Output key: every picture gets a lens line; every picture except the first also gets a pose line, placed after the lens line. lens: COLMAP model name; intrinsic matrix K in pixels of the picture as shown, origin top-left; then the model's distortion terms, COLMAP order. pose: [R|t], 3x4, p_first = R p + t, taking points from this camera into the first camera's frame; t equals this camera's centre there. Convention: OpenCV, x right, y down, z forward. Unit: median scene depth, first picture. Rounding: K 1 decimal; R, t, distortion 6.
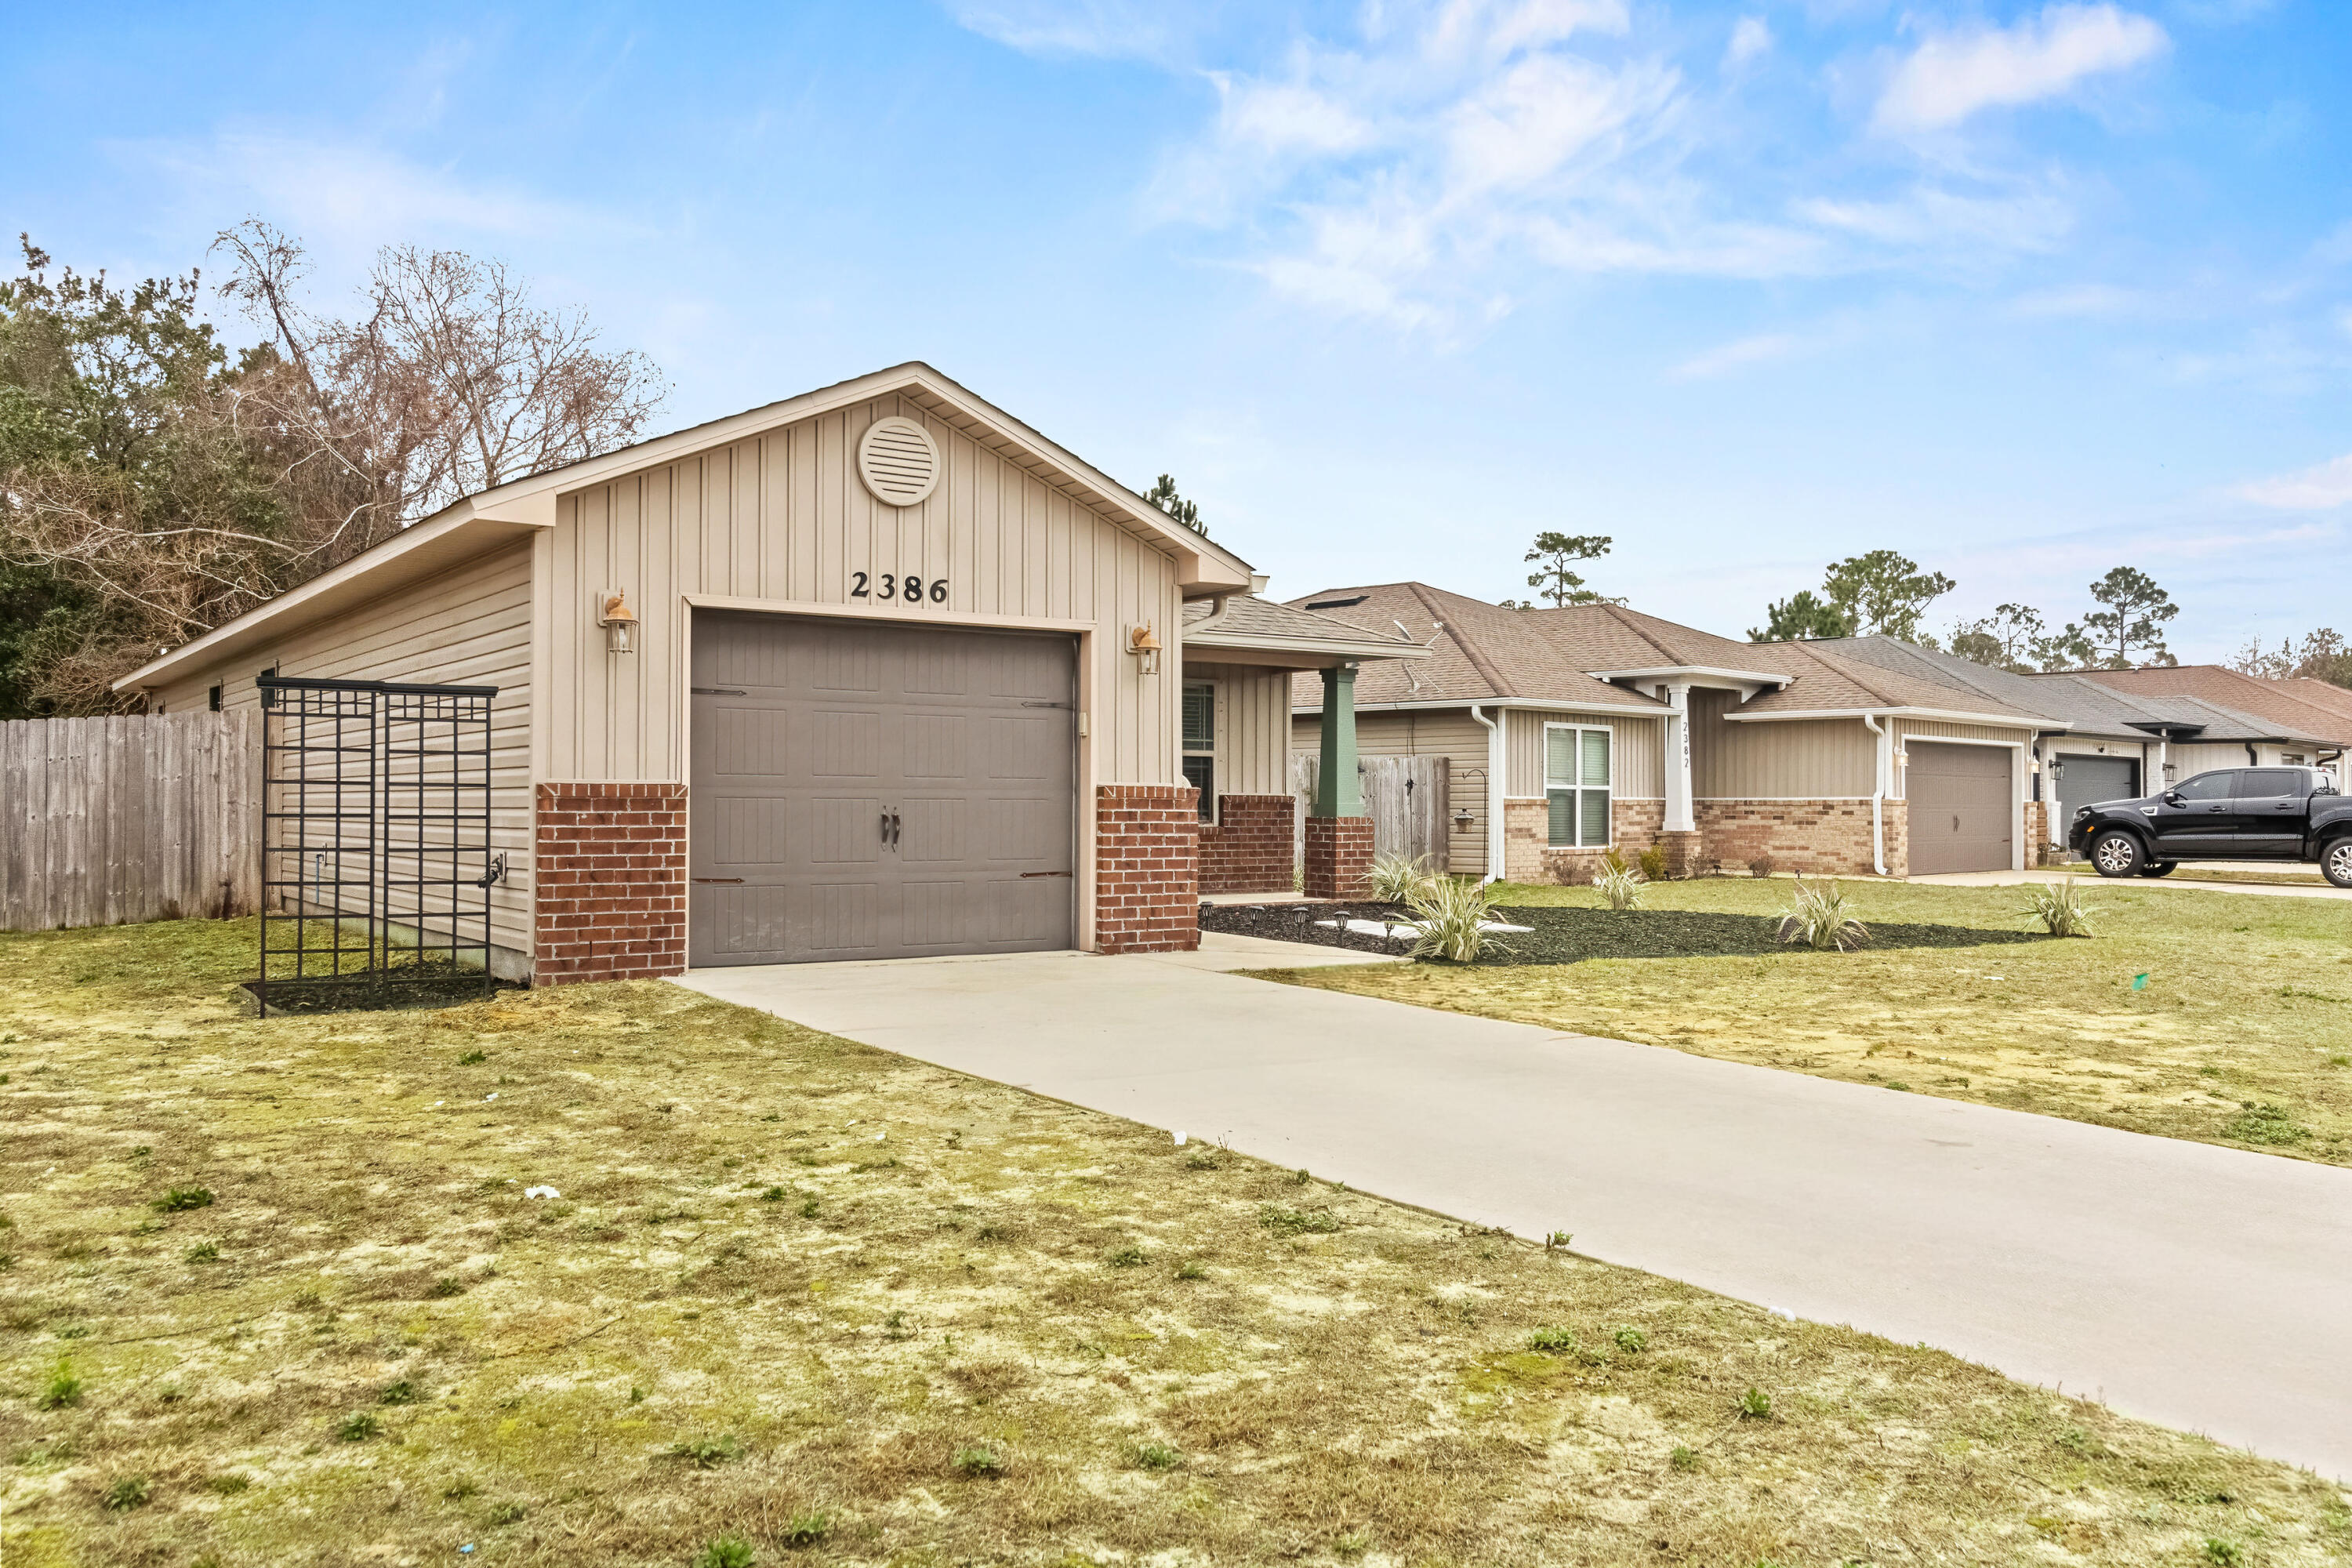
lens RADIAL K [[1891.7, 0, 1176.0], [0, 1891.7, 784.0], [0, 0, 1]] dist [-0.014496, -0.002296]
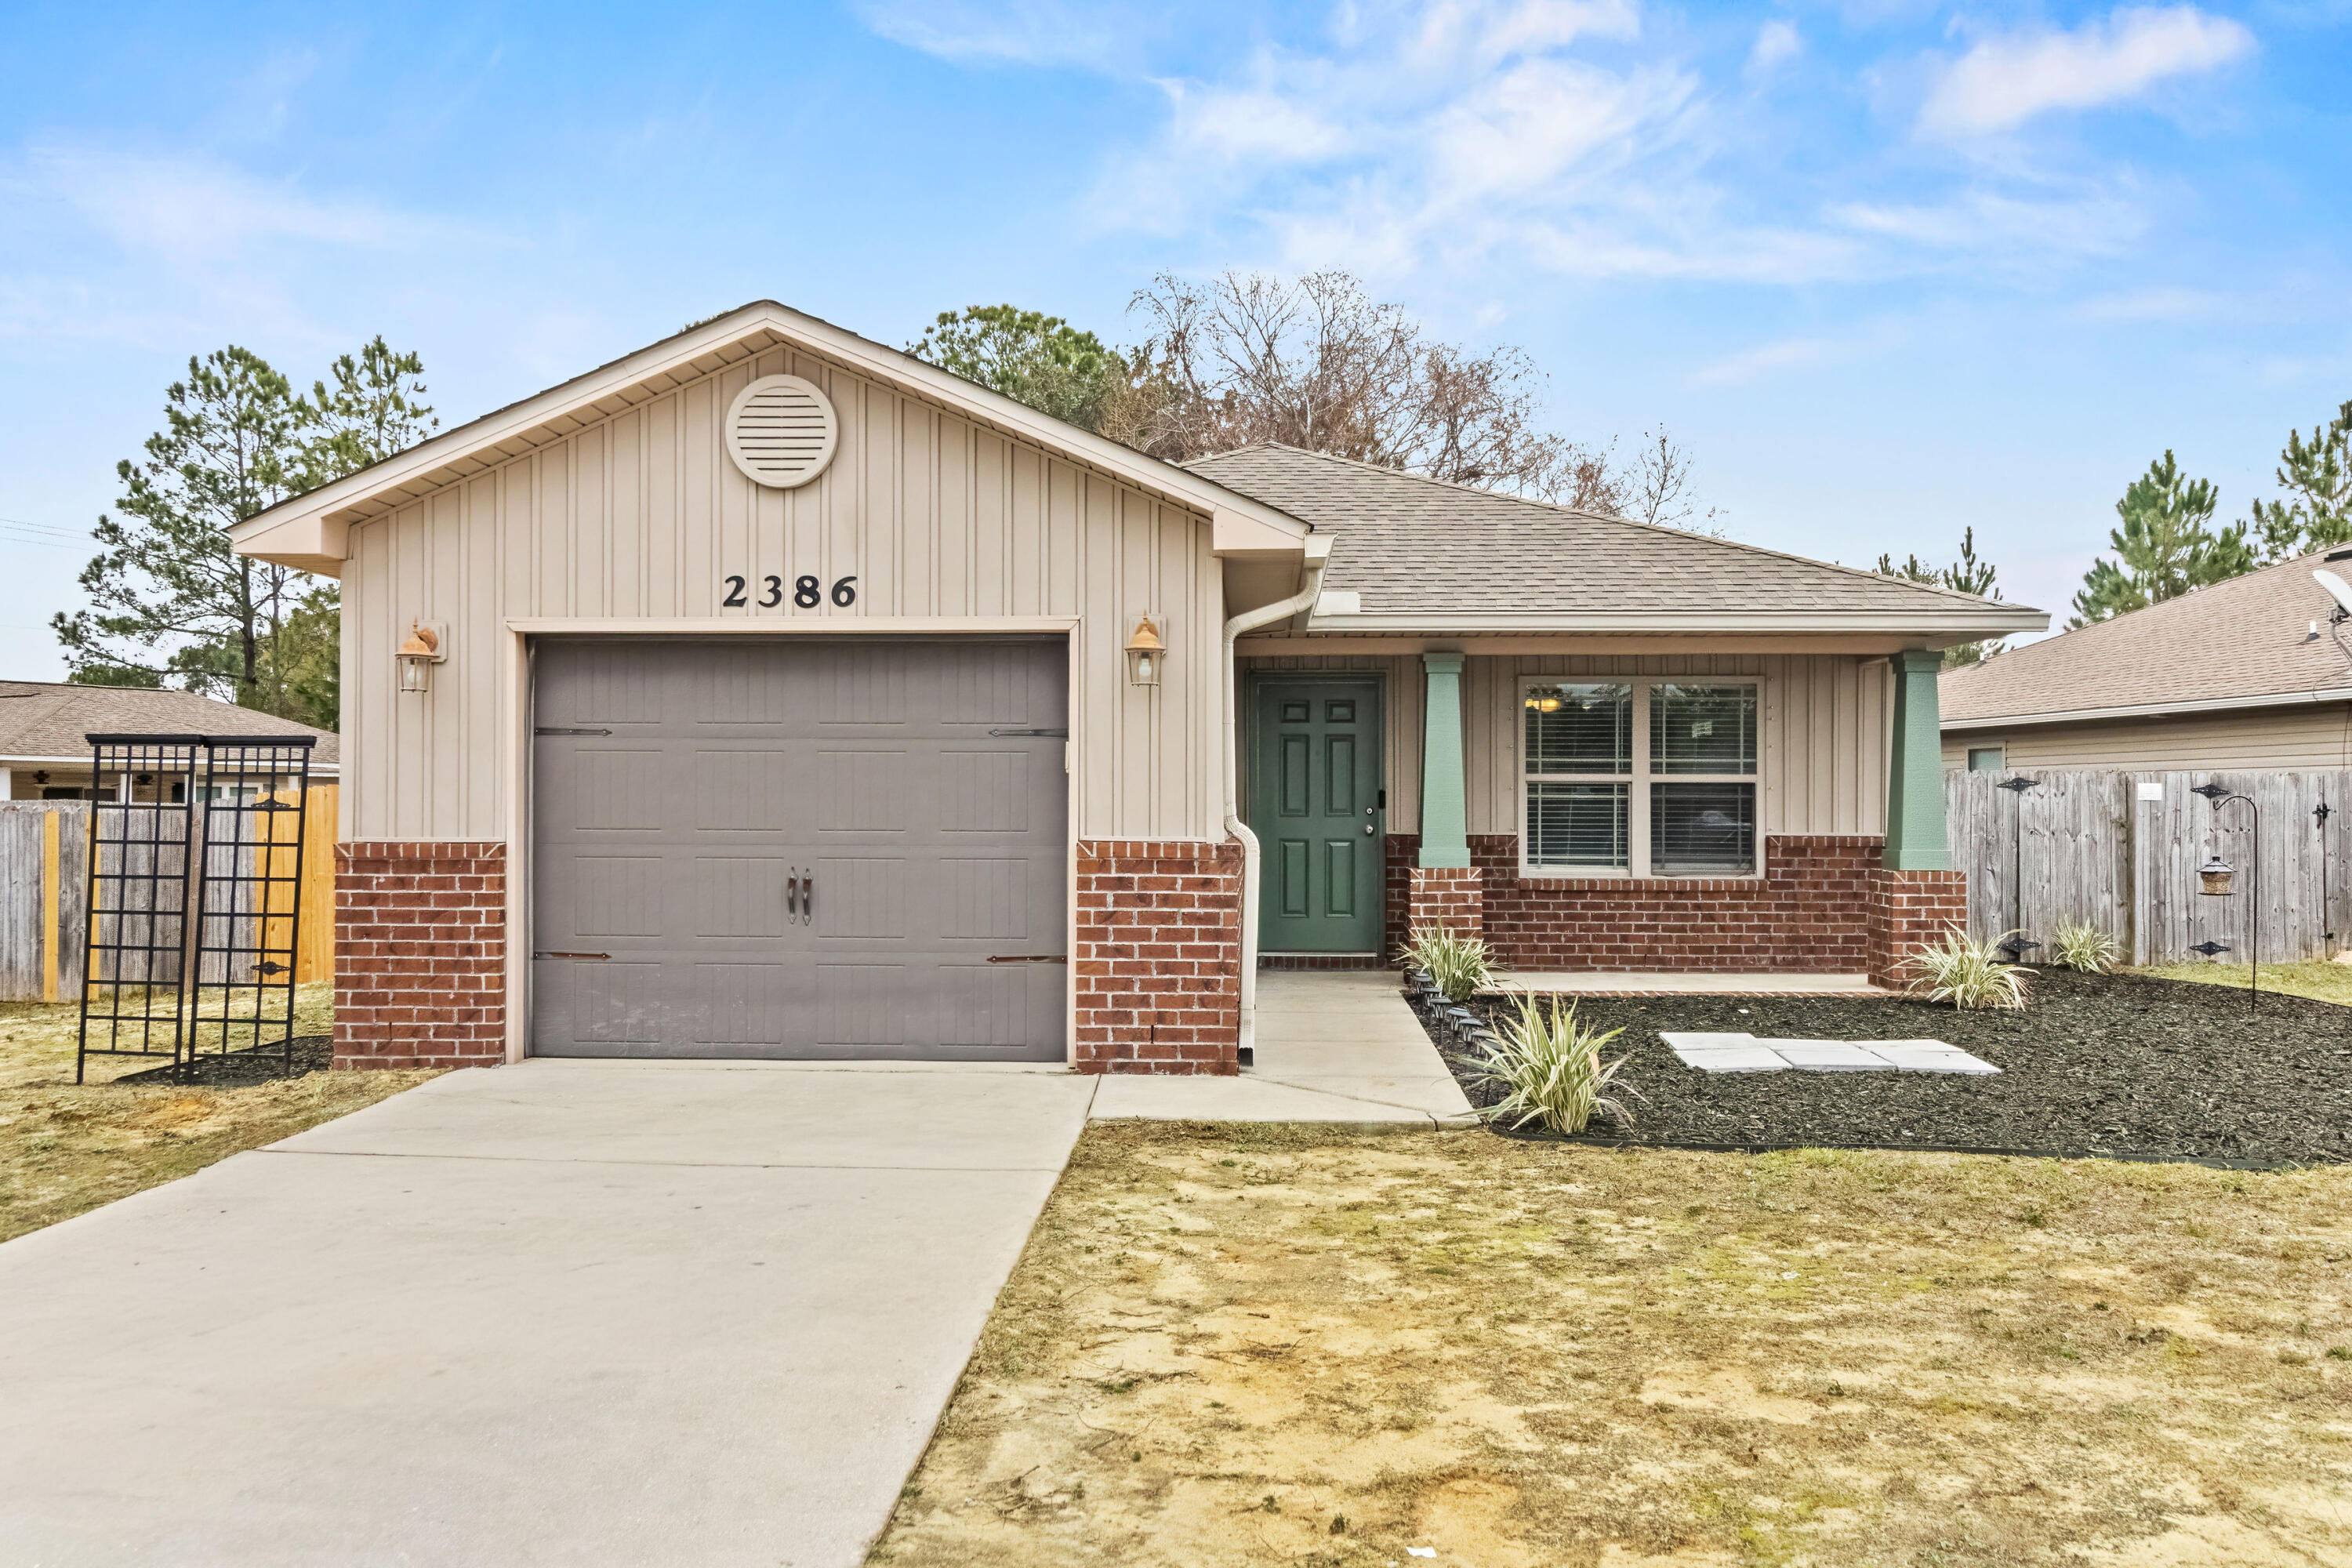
lens RADIAL K [[1891.7, 0, 1176.0], [0, 1891.7, 784.0], [0, 0, 1]] dist [-0.014496, -0.002296]
pose [[0.796148, -0.010269, -0.605014, 0.454309], [0.006794, 0.999945, -0.008032, -0.015893], [0.605063, 0.002284, 0.796174, 0.464557]]
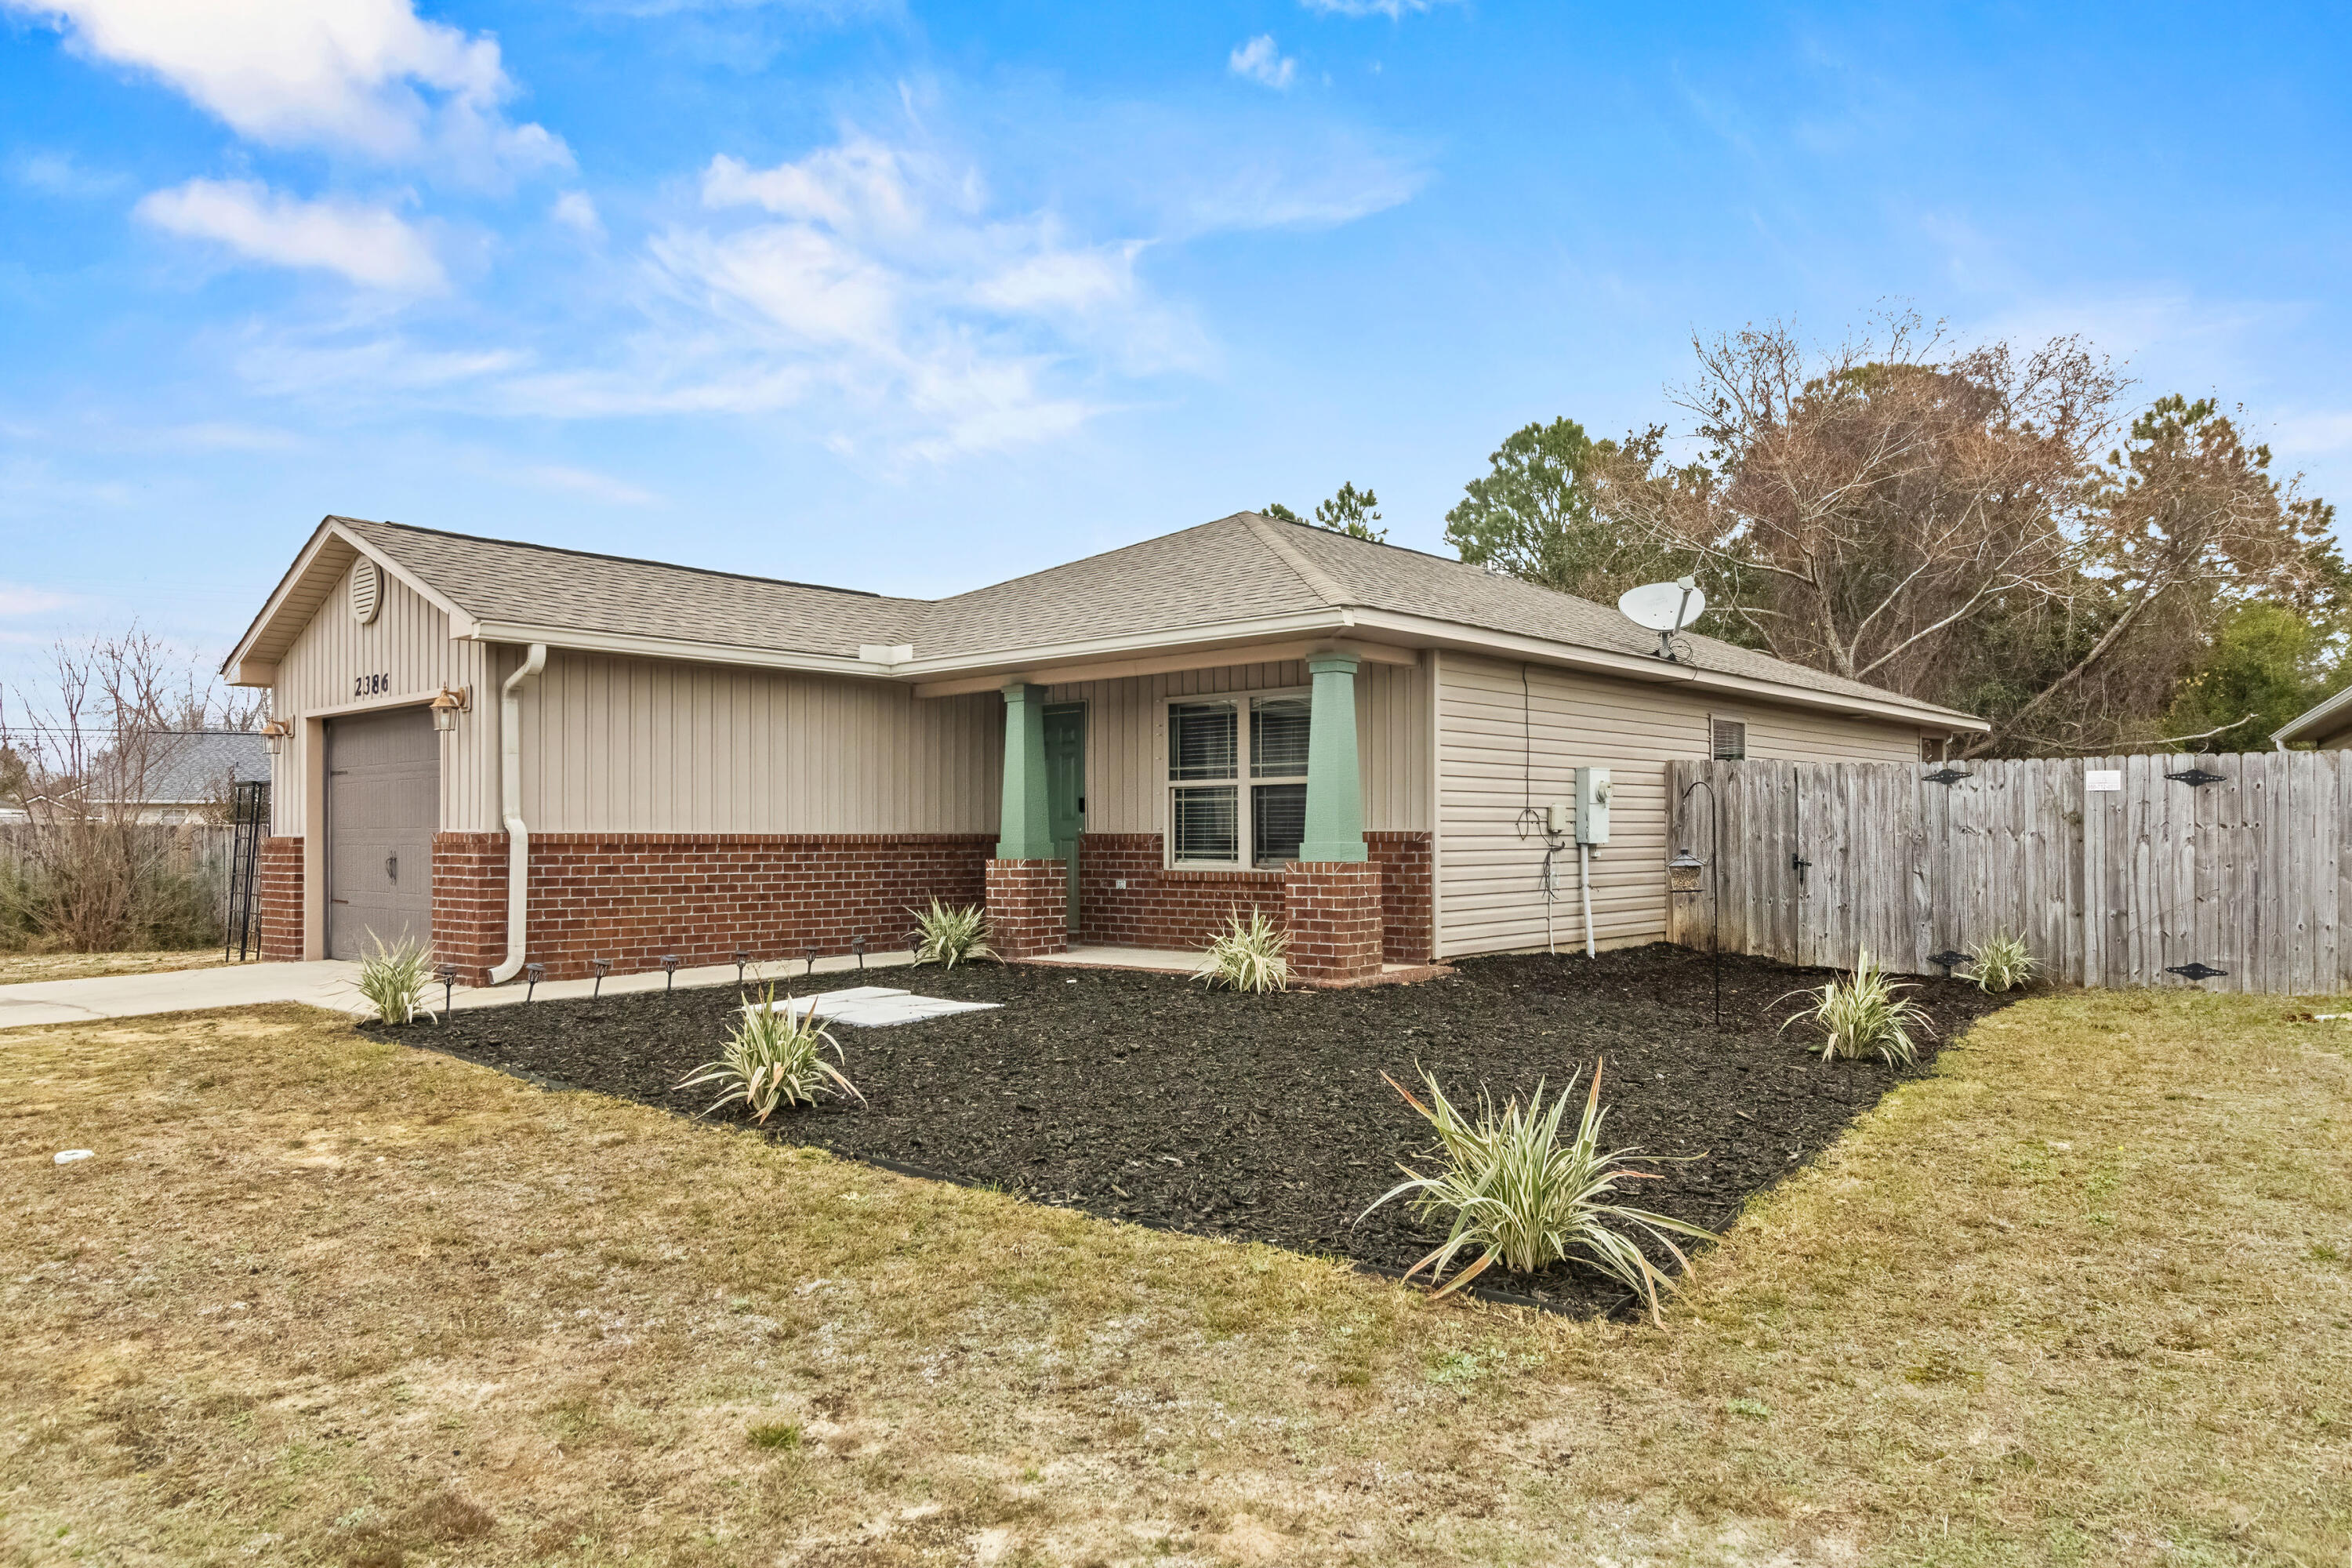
lens RADIAL K [[1565.0, 0, 1176.0], [0, 1565.0, 784.0], [0, 0, 1]] dist [-0.000580, -0.000288]
pose [[0.235265, -0.039021, -0.971148, 1.027331], [0.015900, 0.999215, -0.036296, 0.013482], [0.971801, -0.006902, 0.235701, 1.272085]]
